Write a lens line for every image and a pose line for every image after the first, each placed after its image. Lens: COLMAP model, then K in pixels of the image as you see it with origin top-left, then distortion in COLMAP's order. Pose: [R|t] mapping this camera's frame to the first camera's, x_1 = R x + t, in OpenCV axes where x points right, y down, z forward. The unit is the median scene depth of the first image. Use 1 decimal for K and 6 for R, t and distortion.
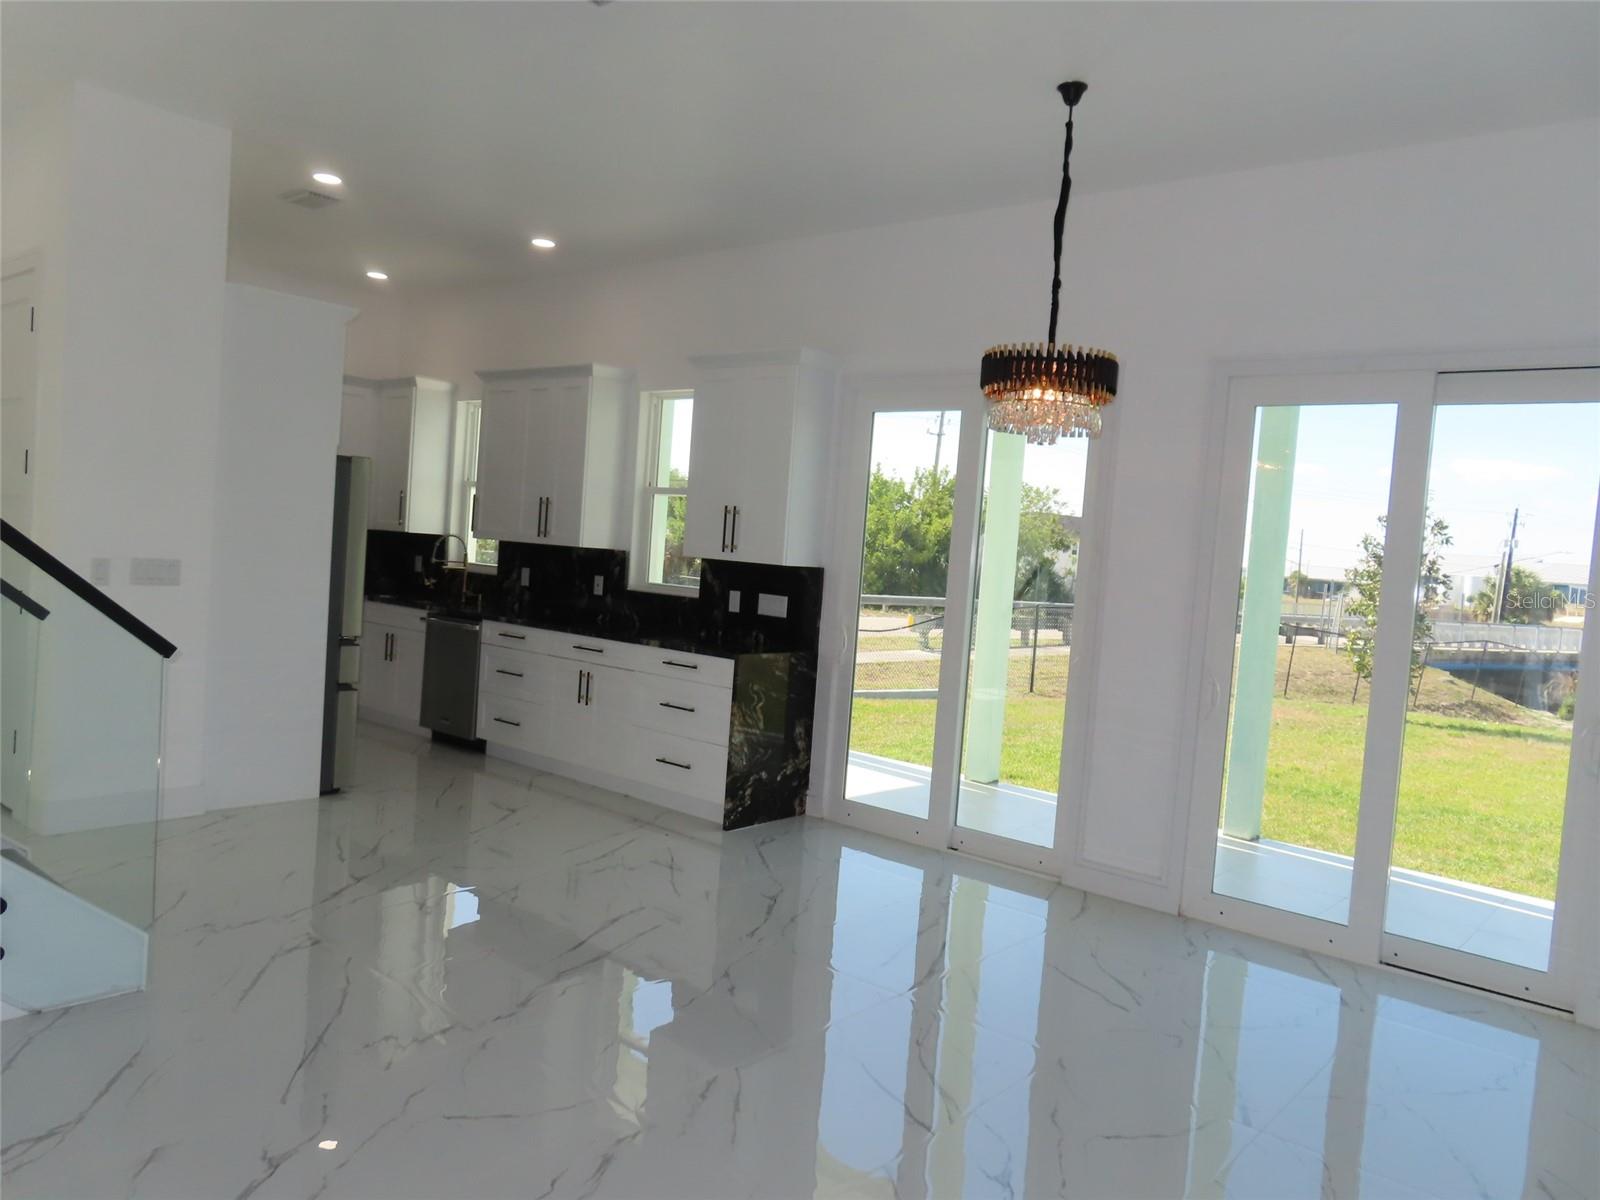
lens RADIAL K [[1146.6, 0, 795.8], [0, 1146.6, 604.0], [0, 0, 1]] dist [-0.007175, -0.005166]
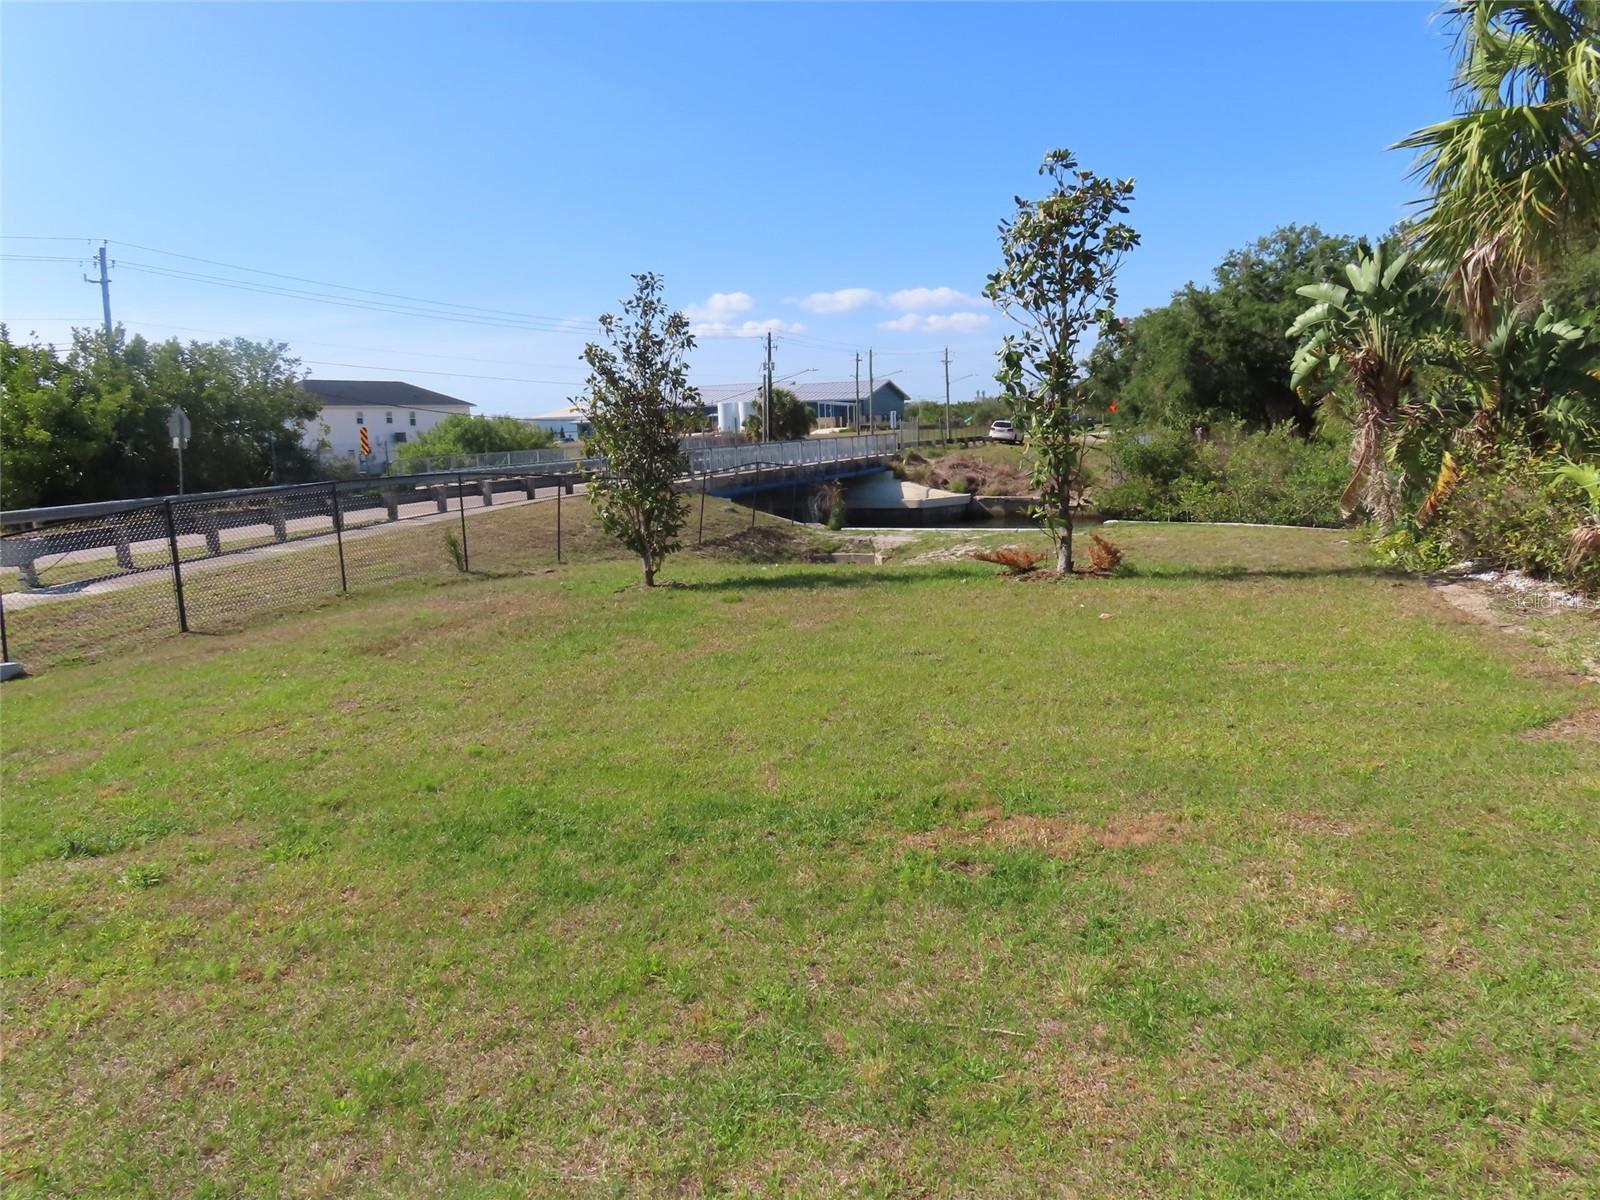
lens RADIAL K [[1146.6, 0, 795.8], [0, 1146.6, 604.0], [0, 0, 1]] dist [-0.007175, -0.005166]
pose [[0.831583, -0.194270, 0.520317, 0.509637], [0.131470, 0.979059, 0.155431, 0.014723], [-0.539616, -0.060847, 0.839709, 0.798960]]
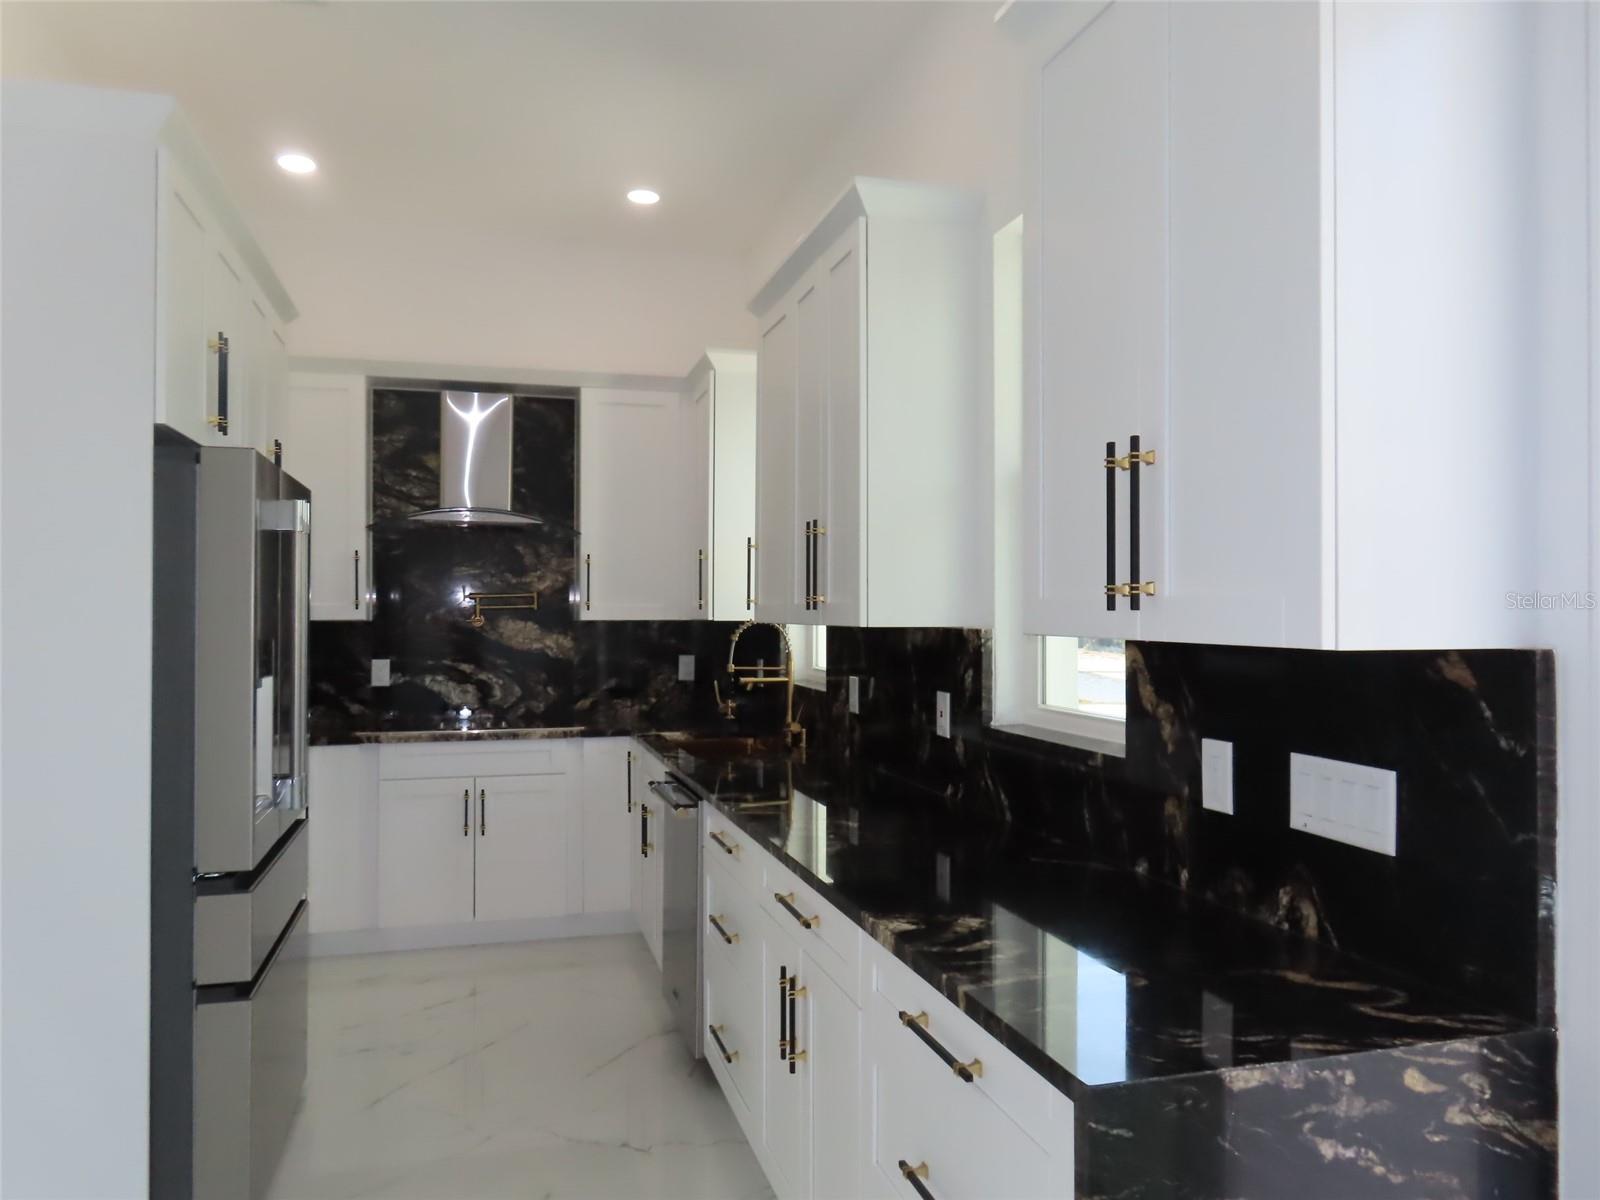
lens RADIAL K [[1146.6, 0, 795.8], [0, 1146.6, 604.0], [0, 0, 1]] dist [-0.007175, -0.005166]
pose [[0.824356, -0.073386, -0.561294, 0.024667], [0.028877, 0.995722, -0.087775, -0.021957], [0.565334, 0.056149, 0.822949, 0.636271]]
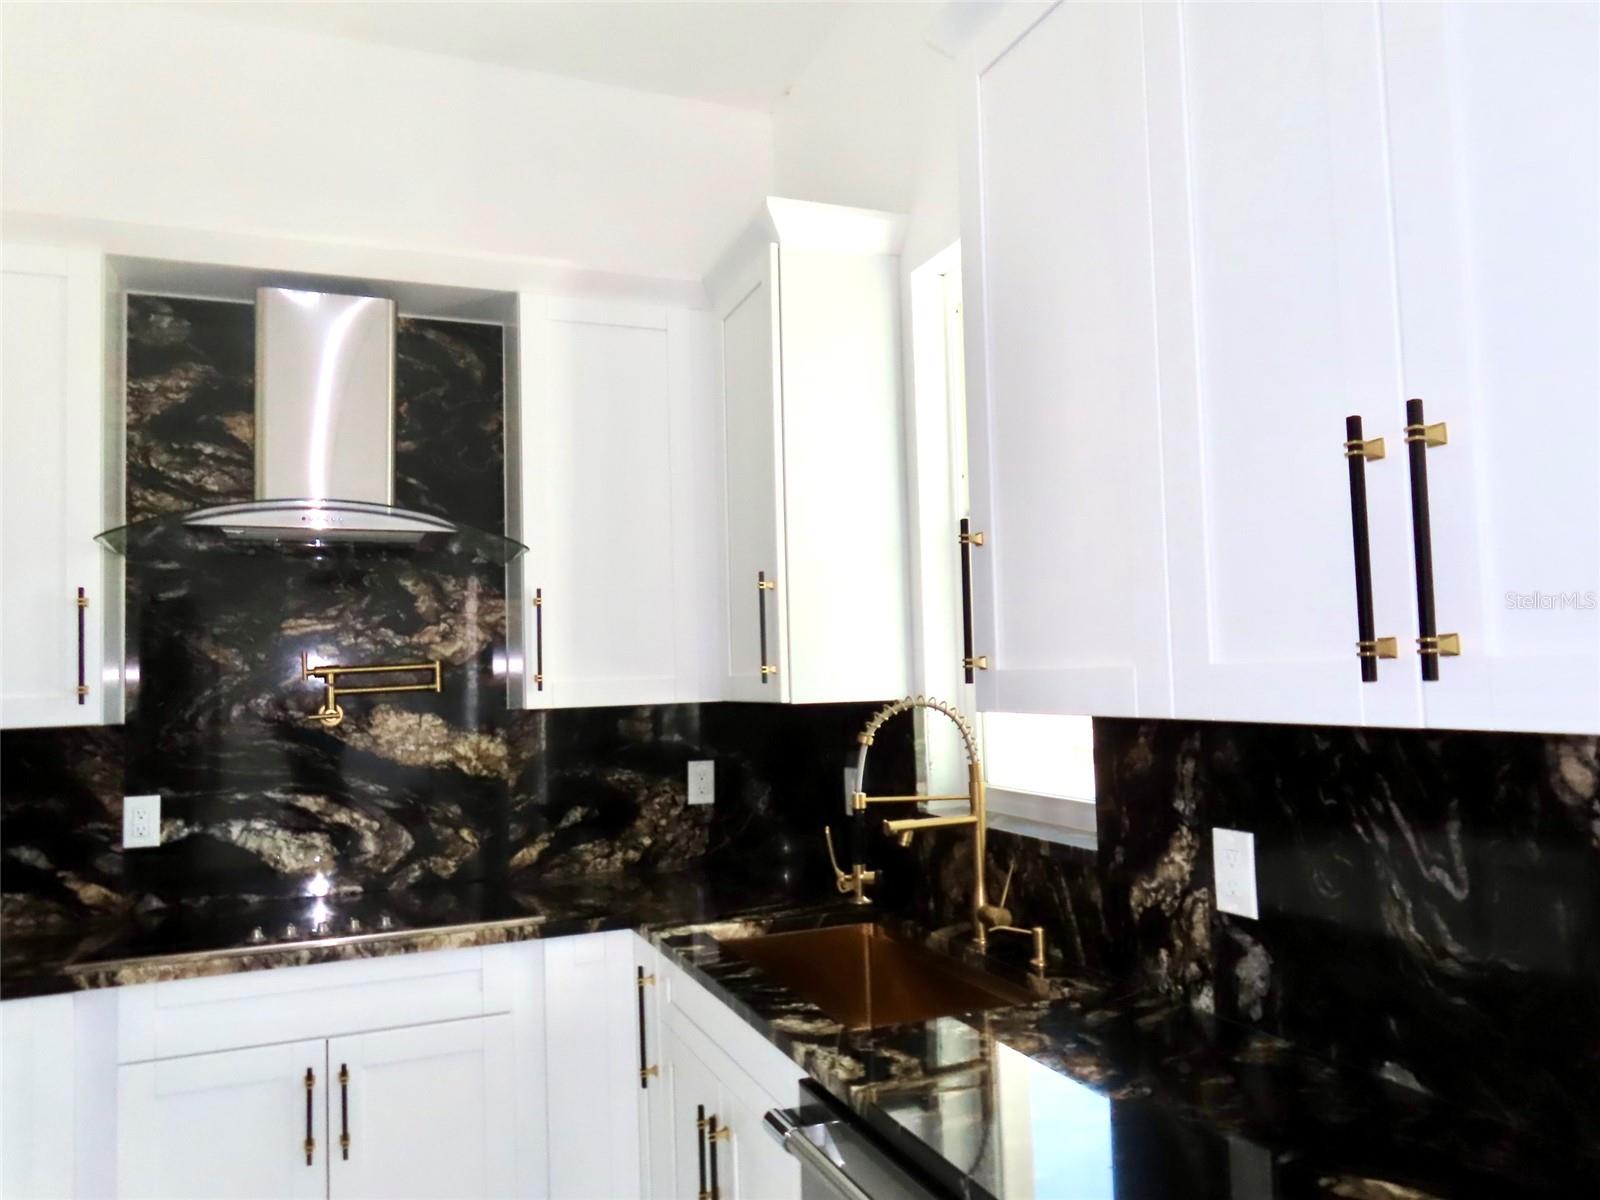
lens RADIAL K [[1146.6, 0, 795.8], [0, 1146.6, 604.0], [0, 0, 1]] dist [-0.007175, -0.005166]
pose [[0.878100, -0.125287, -0.461783, -0.223671], [0.068272, 0.988042, -0.138245, -0.053900], [0.473582, 0.089866, 0.876153, 0.848456]]
